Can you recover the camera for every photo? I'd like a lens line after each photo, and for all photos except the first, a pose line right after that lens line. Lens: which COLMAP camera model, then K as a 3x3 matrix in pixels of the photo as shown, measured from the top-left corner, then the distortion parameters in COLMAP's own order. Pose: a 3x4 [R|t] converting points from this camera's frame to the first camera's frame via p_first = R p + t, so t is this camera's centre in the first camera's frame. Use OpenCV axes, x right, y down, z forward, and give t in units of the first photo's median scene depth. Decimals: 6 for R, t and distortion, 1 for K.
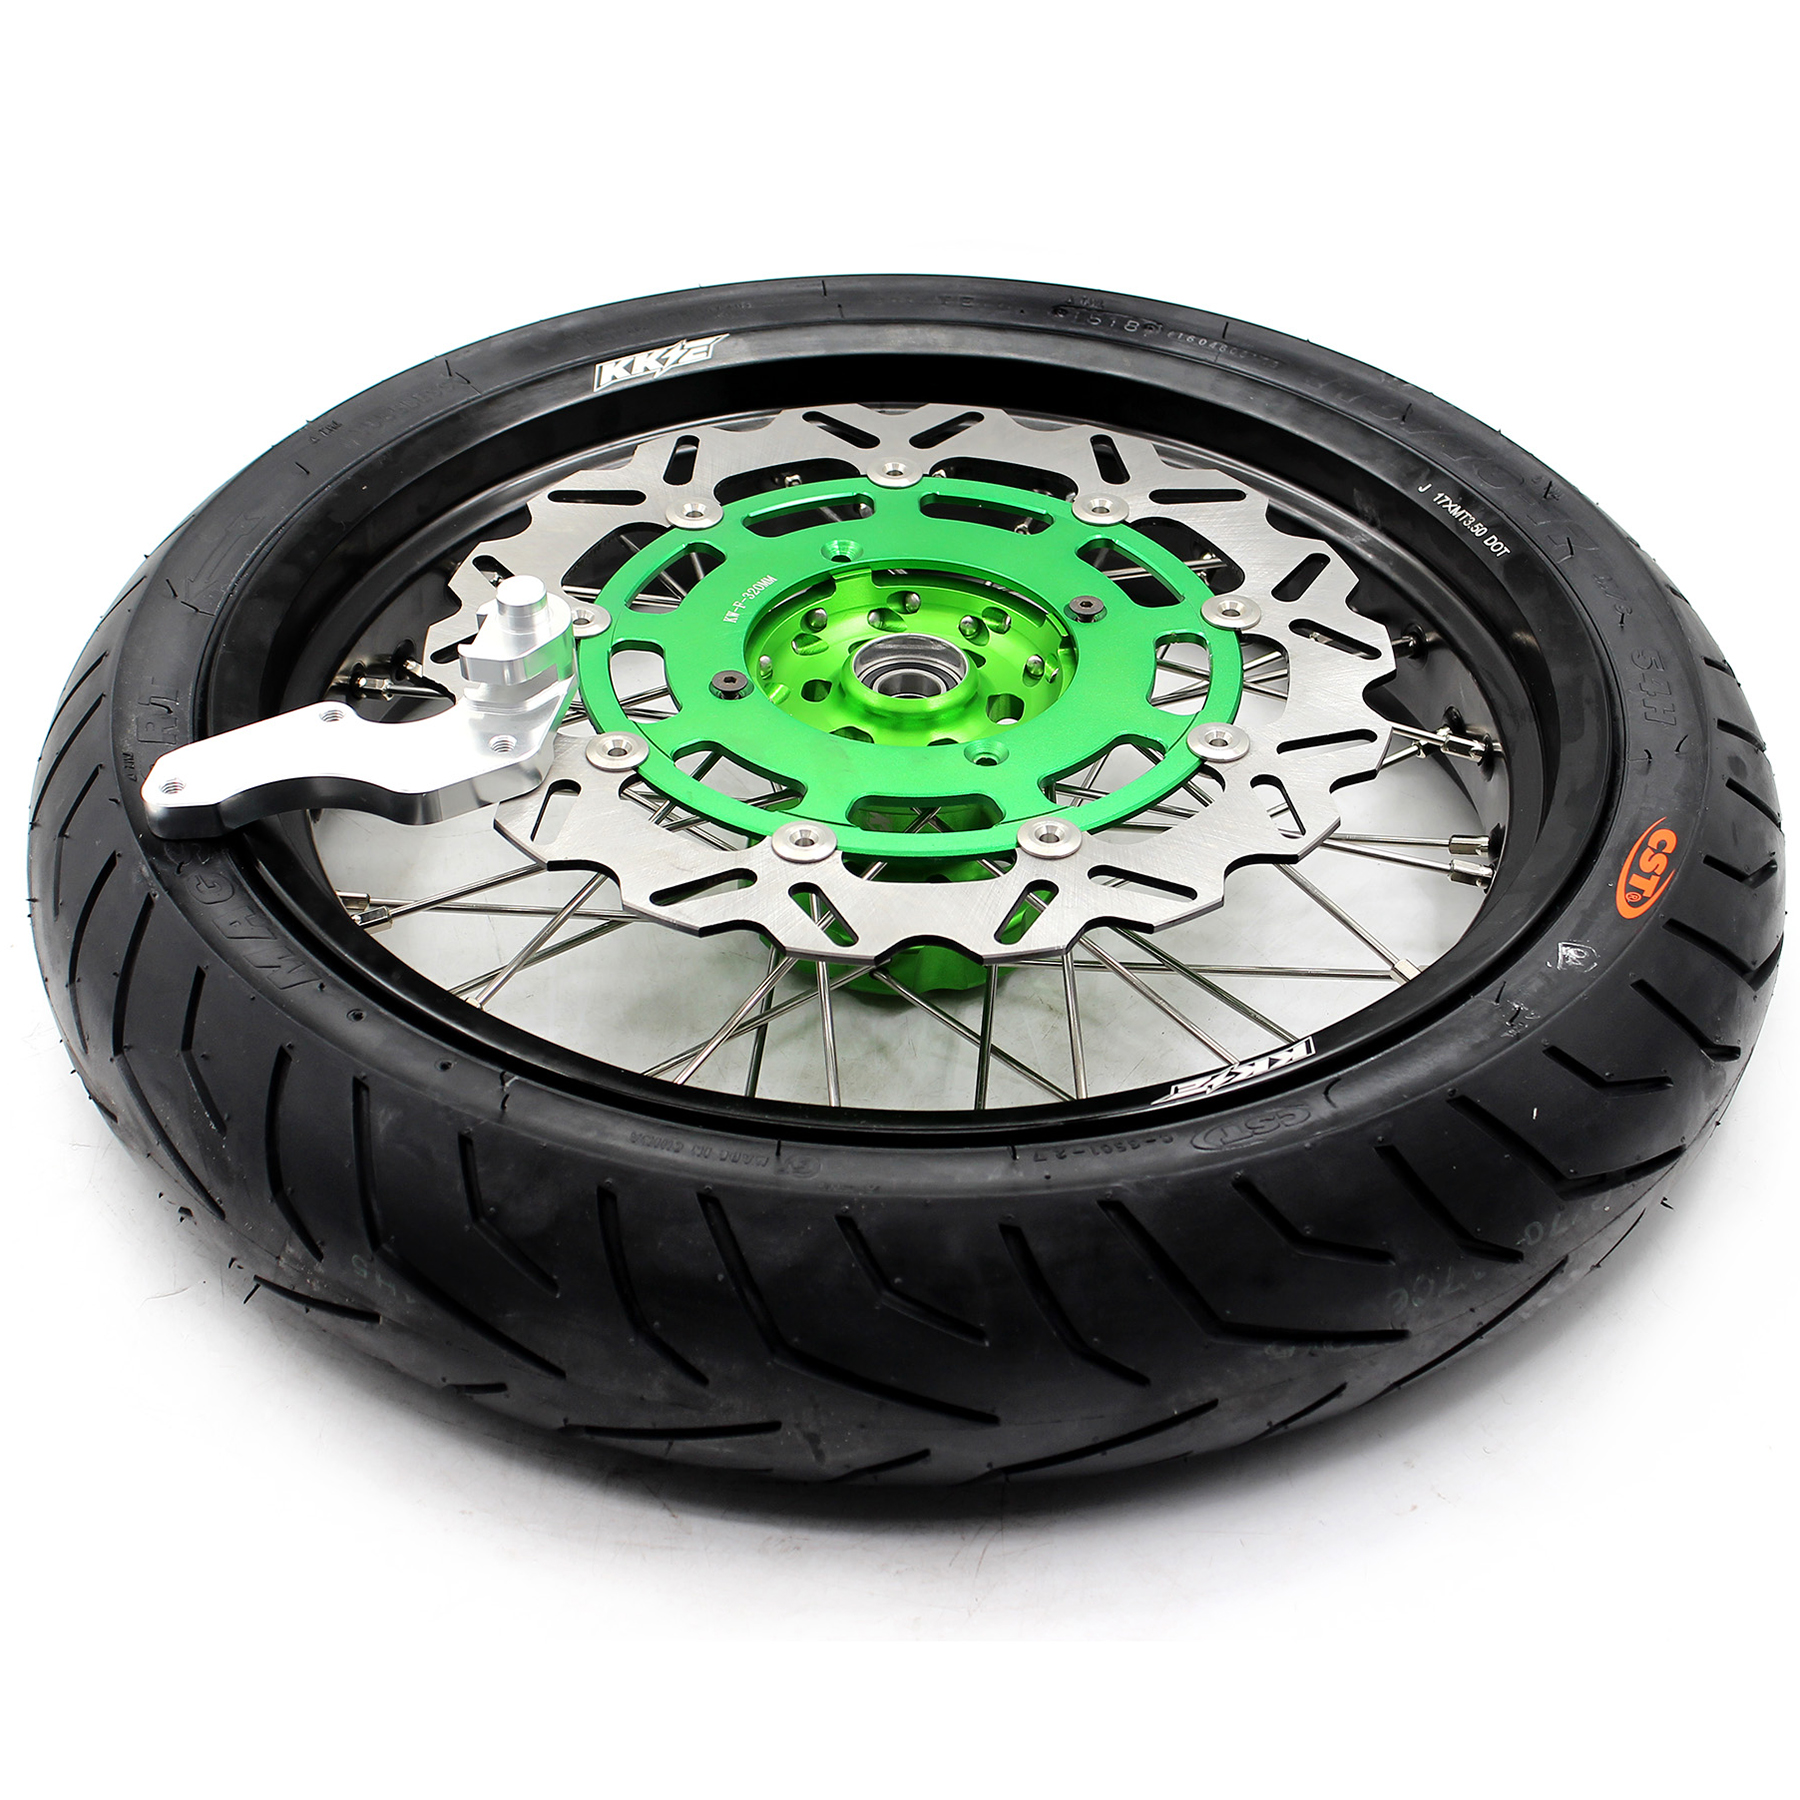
lens RADIAL K [[3958.9, 0, 900.0], [0, 3958.9, 900.0], [0, 0, 1]] dist [-0.049801, -0.088523]
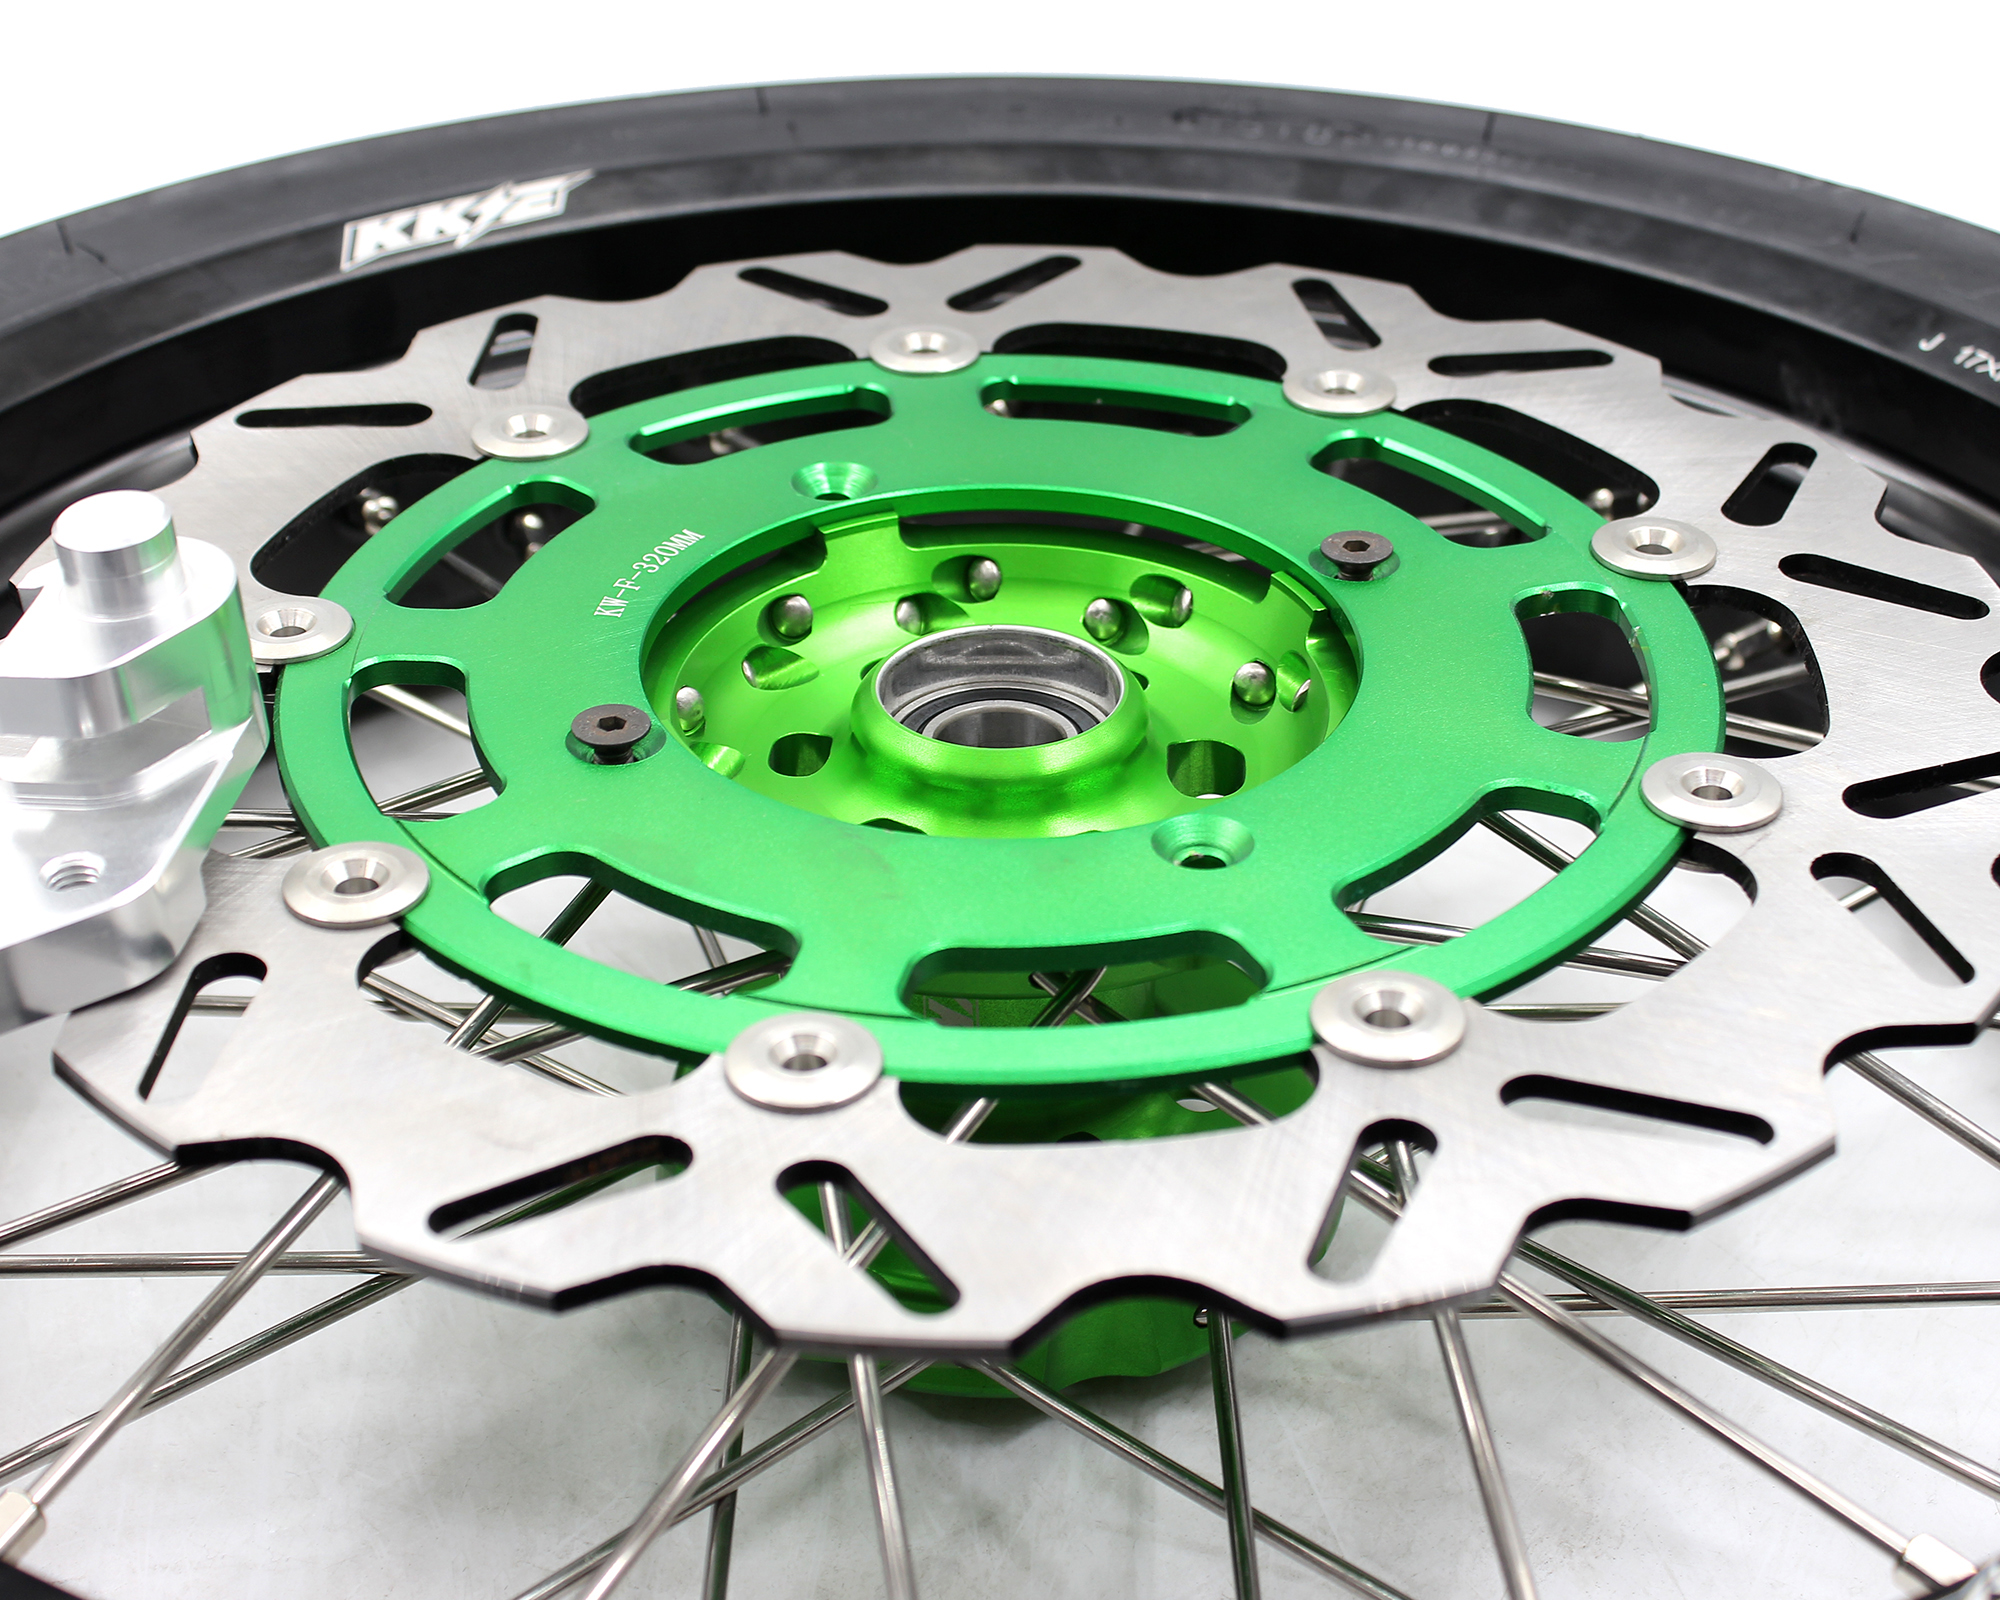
lens RADIAL K [[3938.2, 0, 1000.0], [0, 3938.2, 800.0], [0, 0, 1]] dist [-0.048355, -0.066891]
pose [[0.997413, -0.055941, 0.045137, -0.019693], [0.060182, 0.993282, -0.098841, 0.000020], [-0.039305, 0.101301, 0.994079, 0.557155]]
